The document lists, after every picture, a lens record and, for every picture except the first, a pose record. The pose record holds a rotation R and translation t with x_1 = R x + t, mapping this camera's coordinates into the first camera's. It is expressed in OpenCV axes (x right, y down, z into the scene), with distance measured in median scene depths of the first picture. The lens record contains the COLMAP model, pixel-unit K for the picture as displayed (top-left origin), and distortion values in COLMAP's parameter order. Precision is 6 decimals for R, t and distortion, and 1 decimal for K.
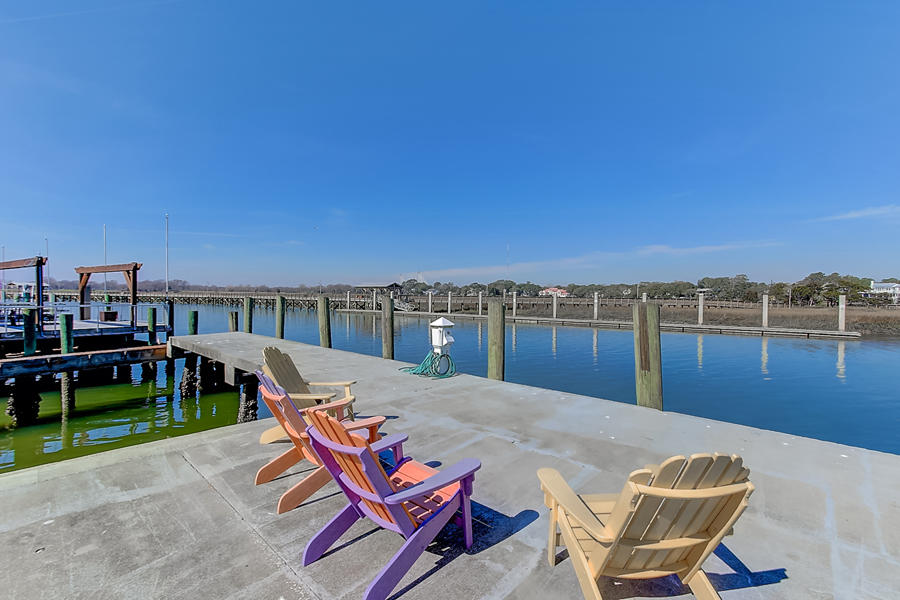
lens RADIAL K [[405.3, 0, 447.8], [0, 405.3, 297.3], [0, 0, 1]] dist [-0.000037, 0.000243]
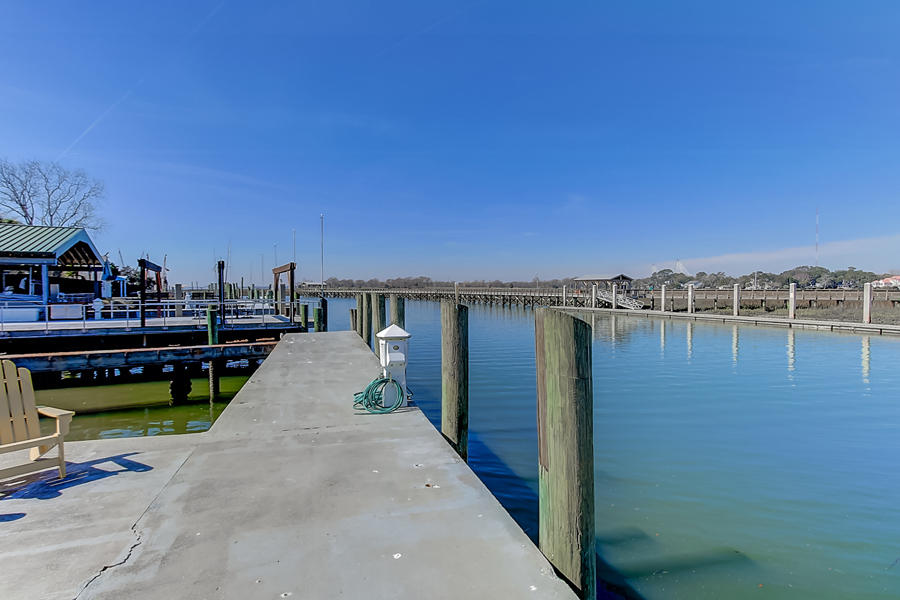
lens RADIAL K [[457.6, 0, 451.4], [0, 457.6, 302.1], [0, 0, 1]] dist [-0.002685, -0.000185]
pose [[0.865096, 0.003792, -0.501592, 0.198697], [0.006782, 0.999792, 0.019256, -0.001047], [0.501561, -0.020060, 0.864890, 0.163216]]
